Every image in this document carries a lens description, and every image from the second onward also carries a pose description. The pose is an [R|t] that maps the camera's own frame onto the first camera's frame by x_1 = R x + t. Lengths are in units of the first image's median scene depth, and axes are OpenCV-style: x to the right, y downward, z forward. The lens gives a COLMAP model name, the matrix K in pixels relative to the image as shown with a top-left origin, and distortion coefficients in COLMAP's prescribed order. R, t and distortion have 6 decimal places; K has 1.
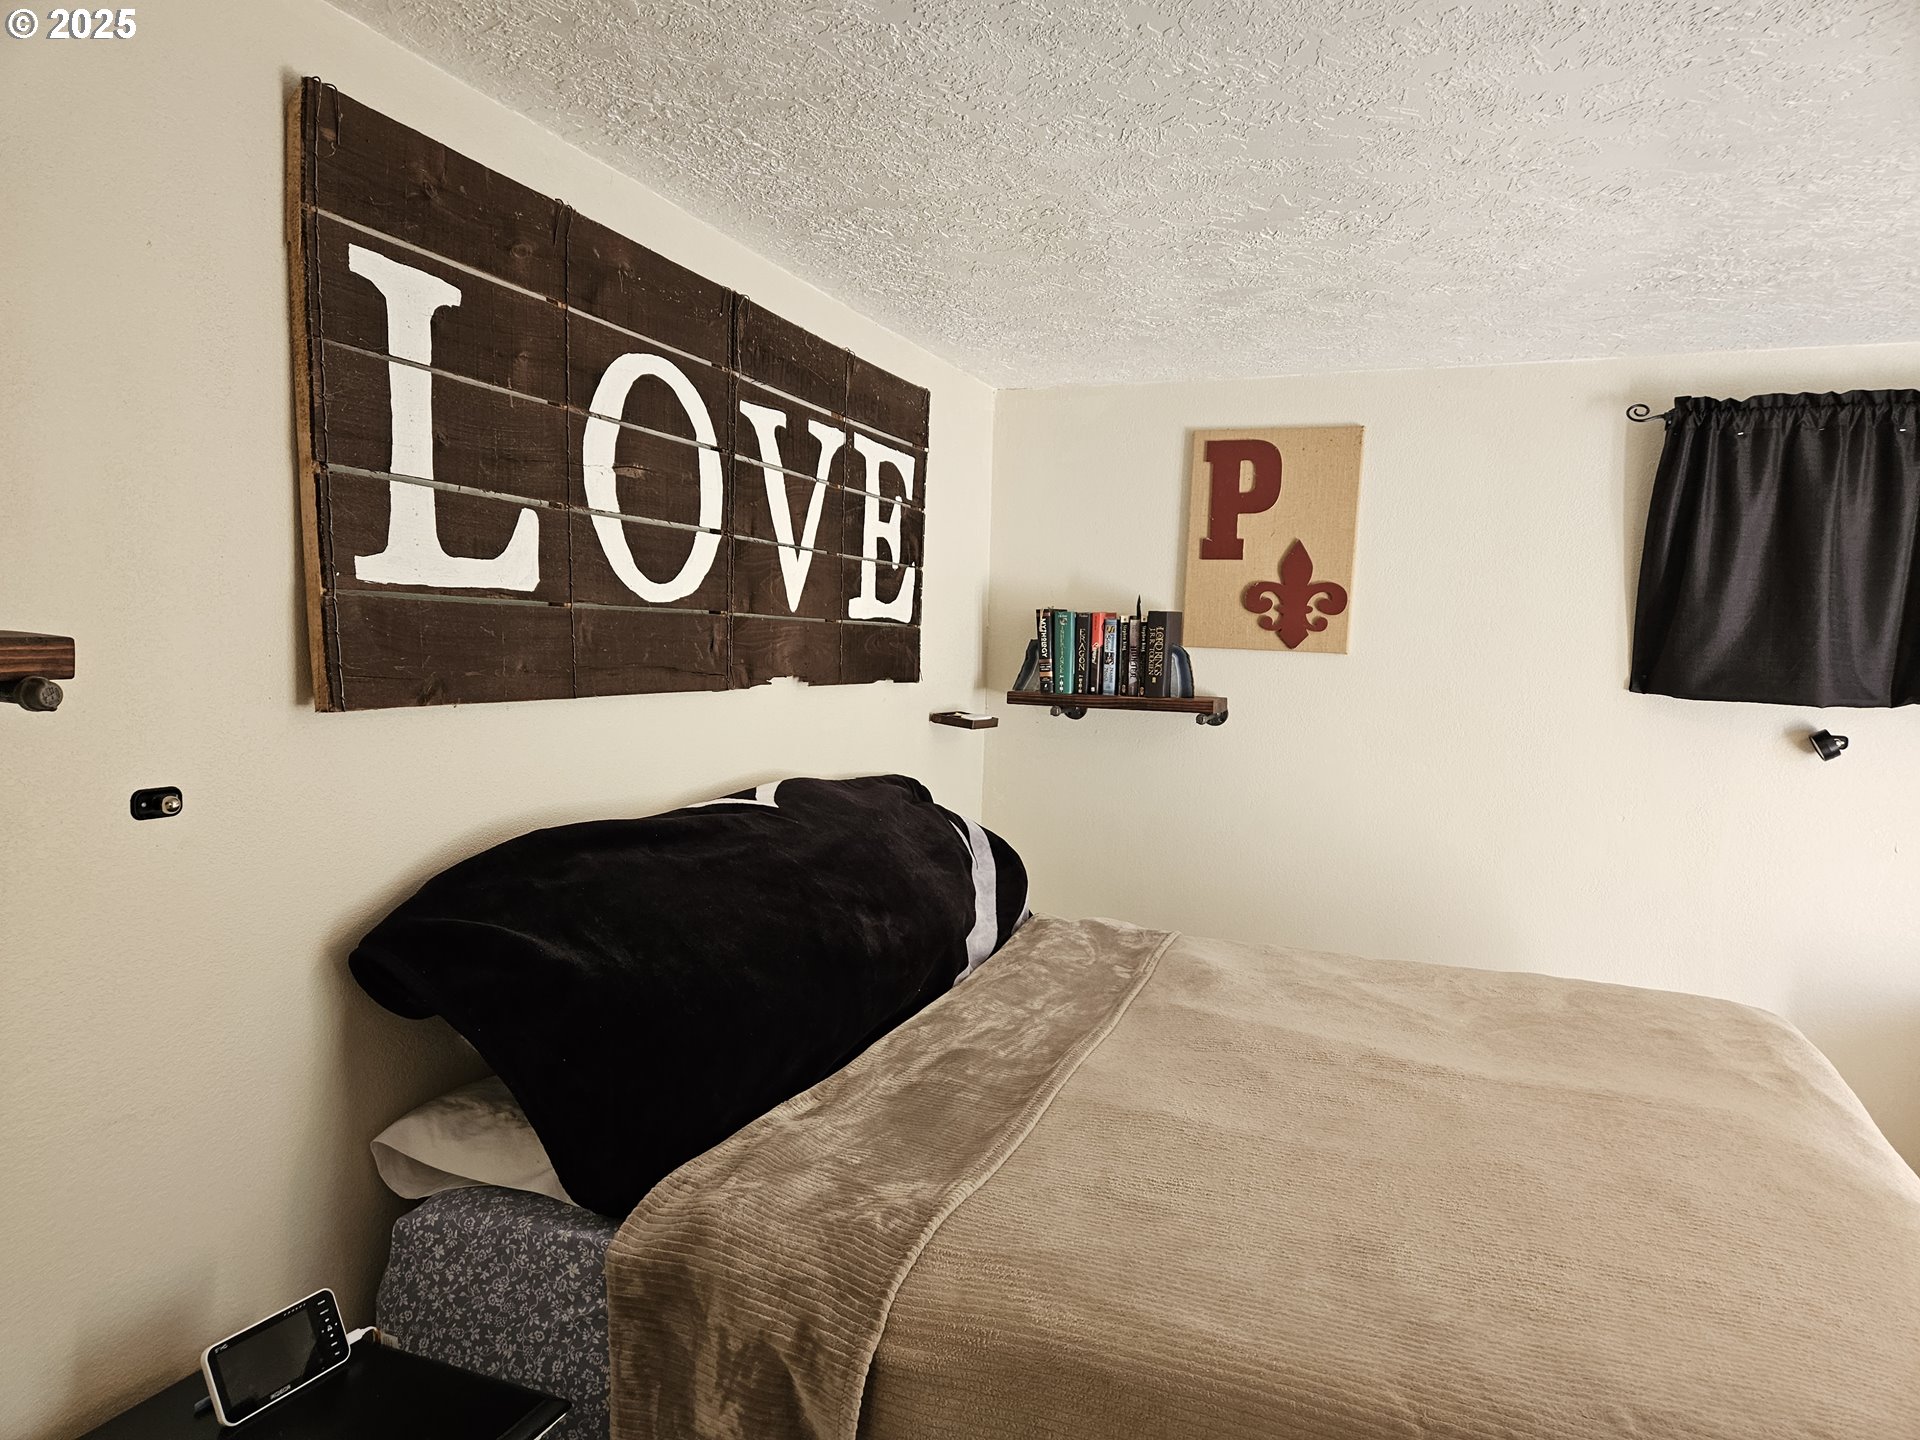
lens RADIAL K [[1279.2, 0, 956.7], [0, 1279.2, 736.9], [0, 0, 1]] dist [0.091112, -0.084238]
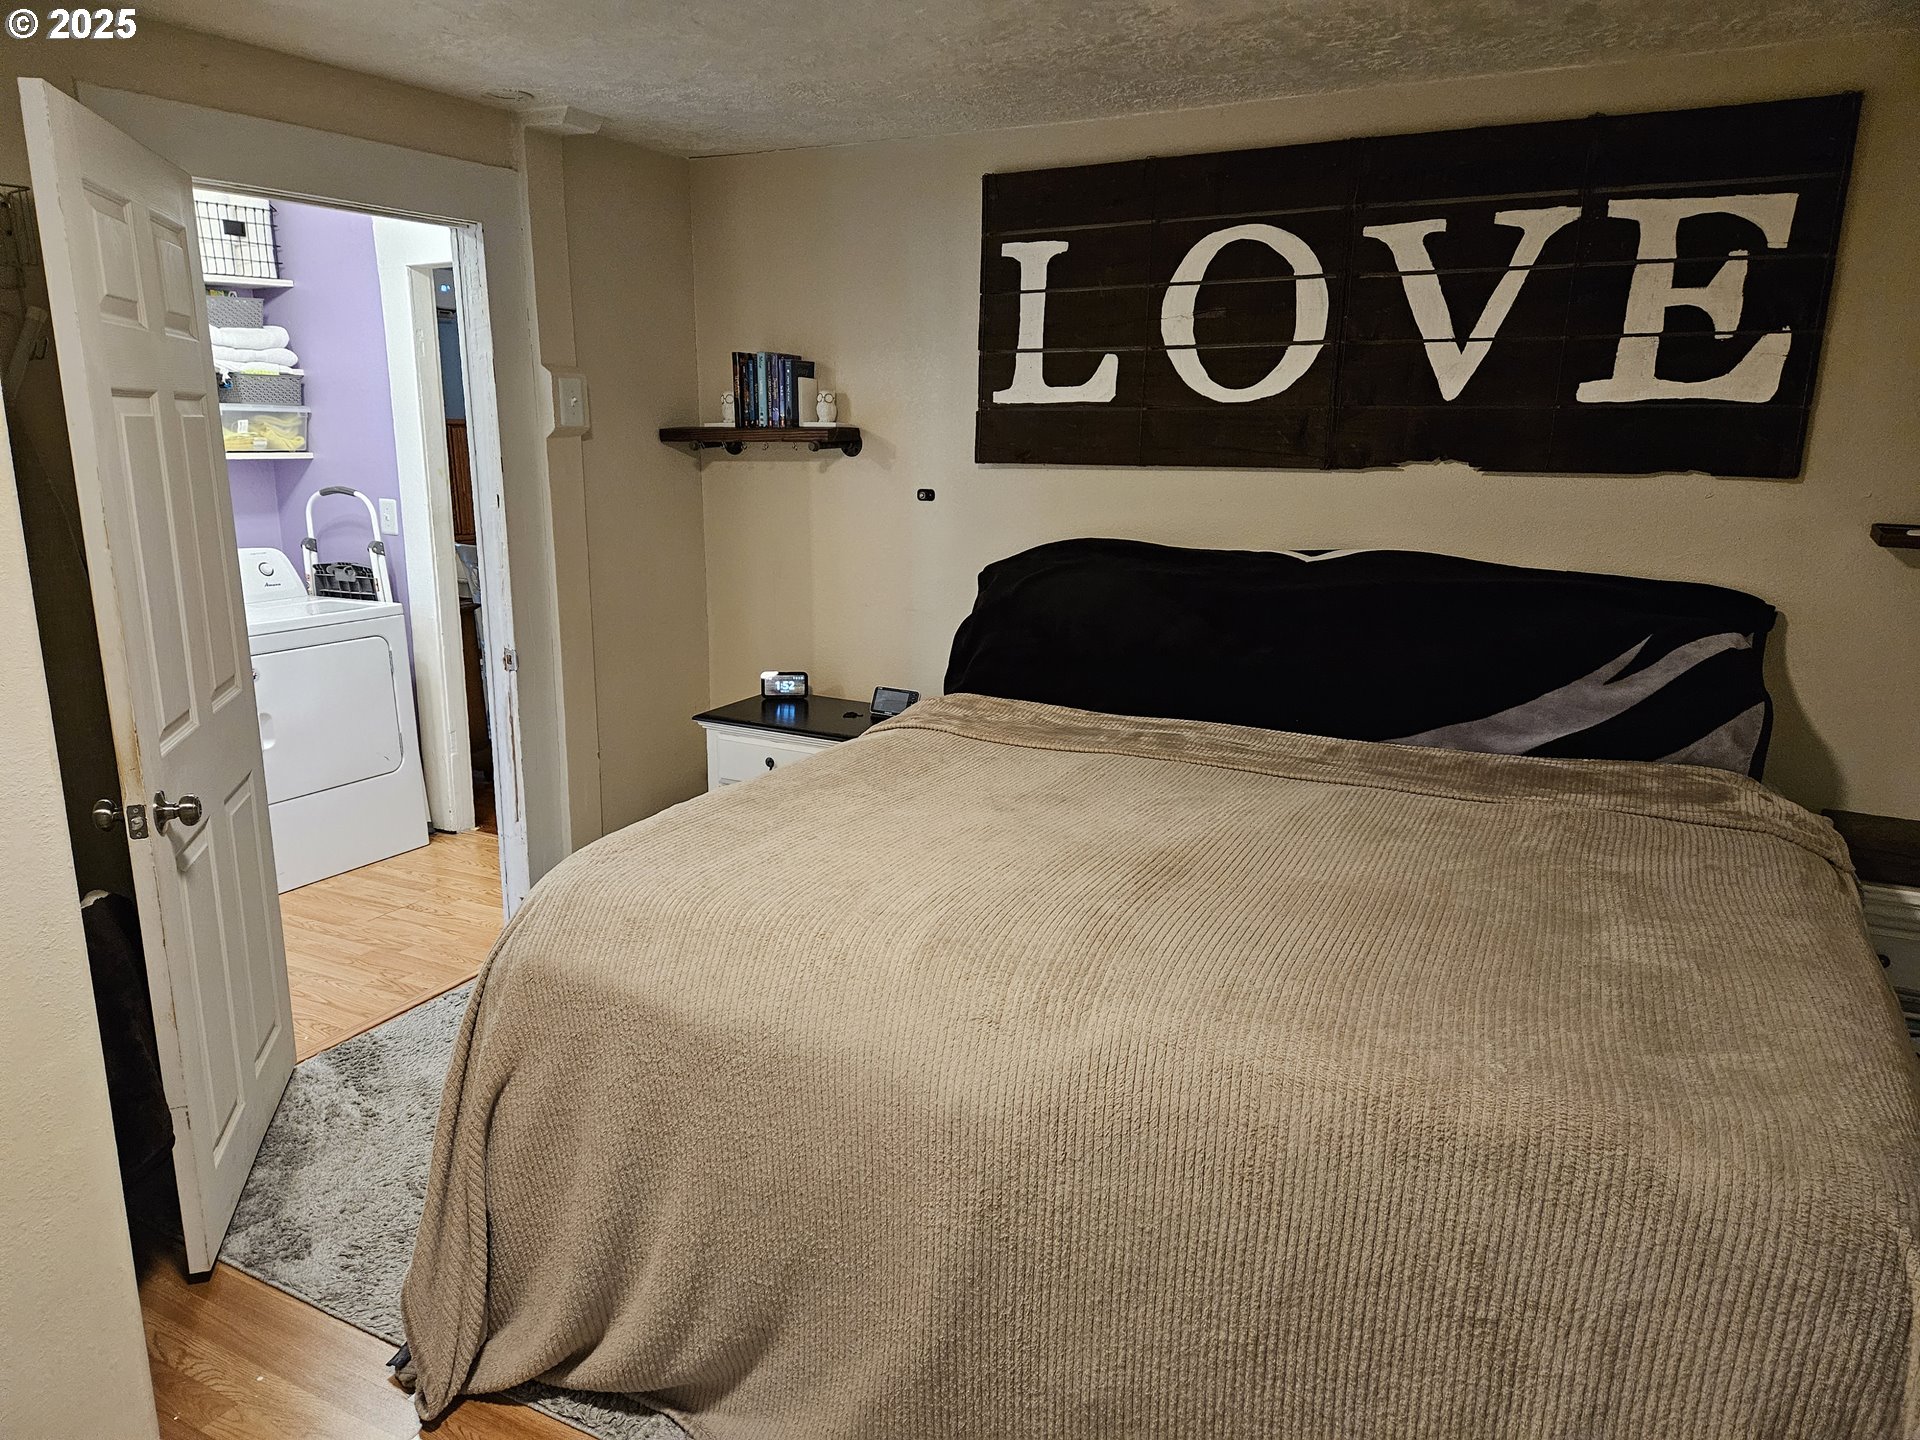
lens RADIAL K [[1279.2, 0, 956.7], [0, 1279.2, 736.9], [0, 0, 1]] dist [0.091112, -0.084238]
pose [[-0.101167, 0.207967, -0.972890, 1.107147], [-0.086277, 0.972389, 0.216832, -0.021815], [0.991121, 0.105874, -0.080431, 0.716777]]
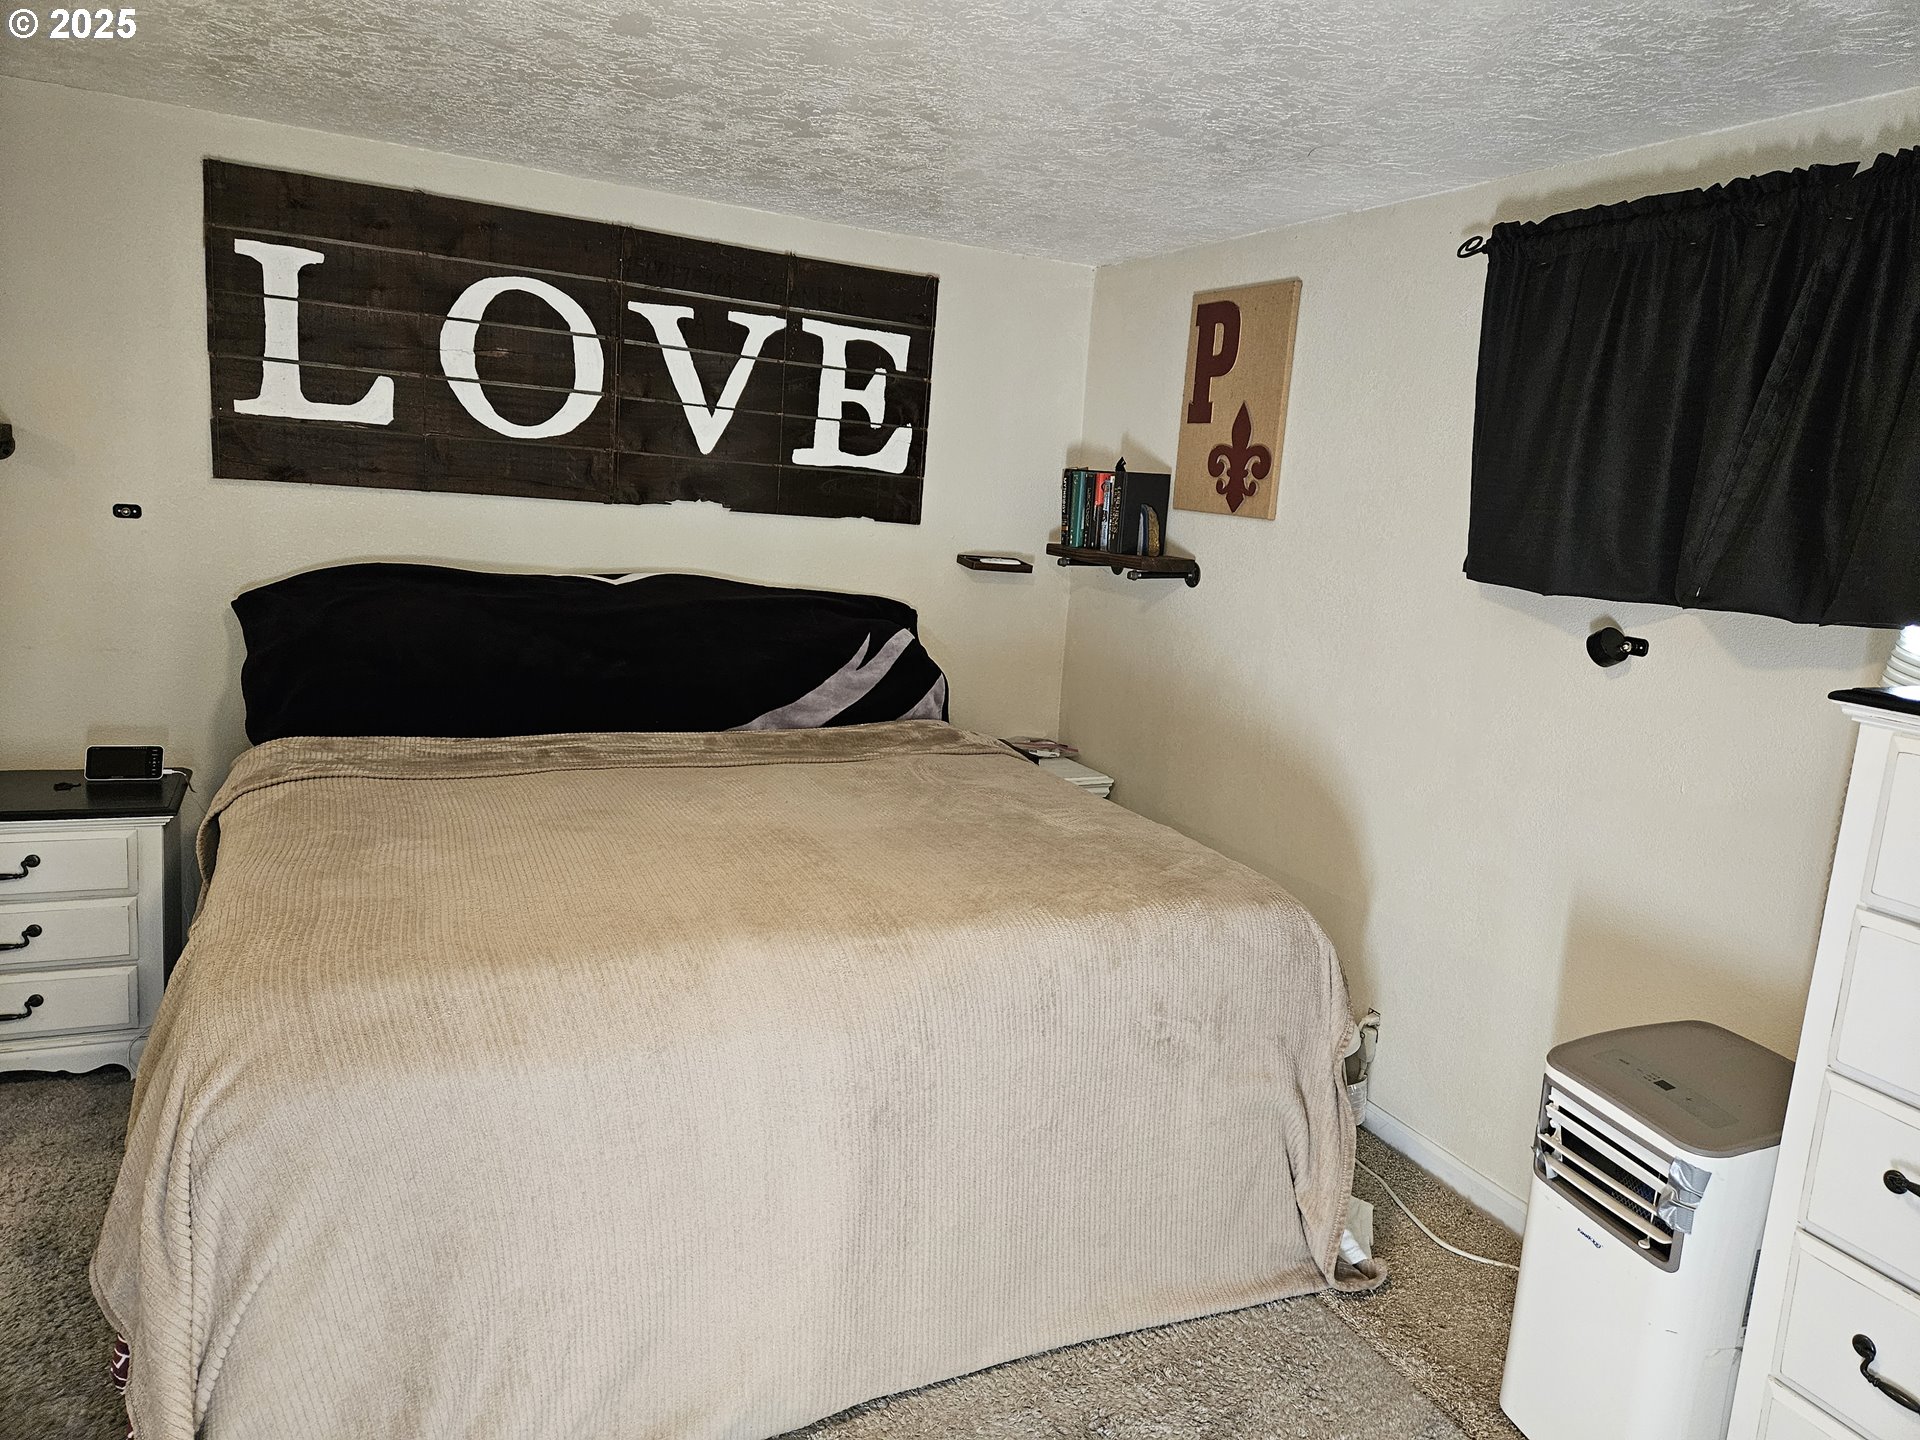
lens RADIAL K [[1252.5, 0, 960.0], [0, 1252.5, 720.0], [0, 0, 1]] dist [0.085451, -0.076350]
pose [[0.739543, 0.153525, -0.655367, 1.045966], [-0.106292, 0.988062, 0.111516, 0.005609], [0.664664, -0.012810, 0.747033, 0.163155]]
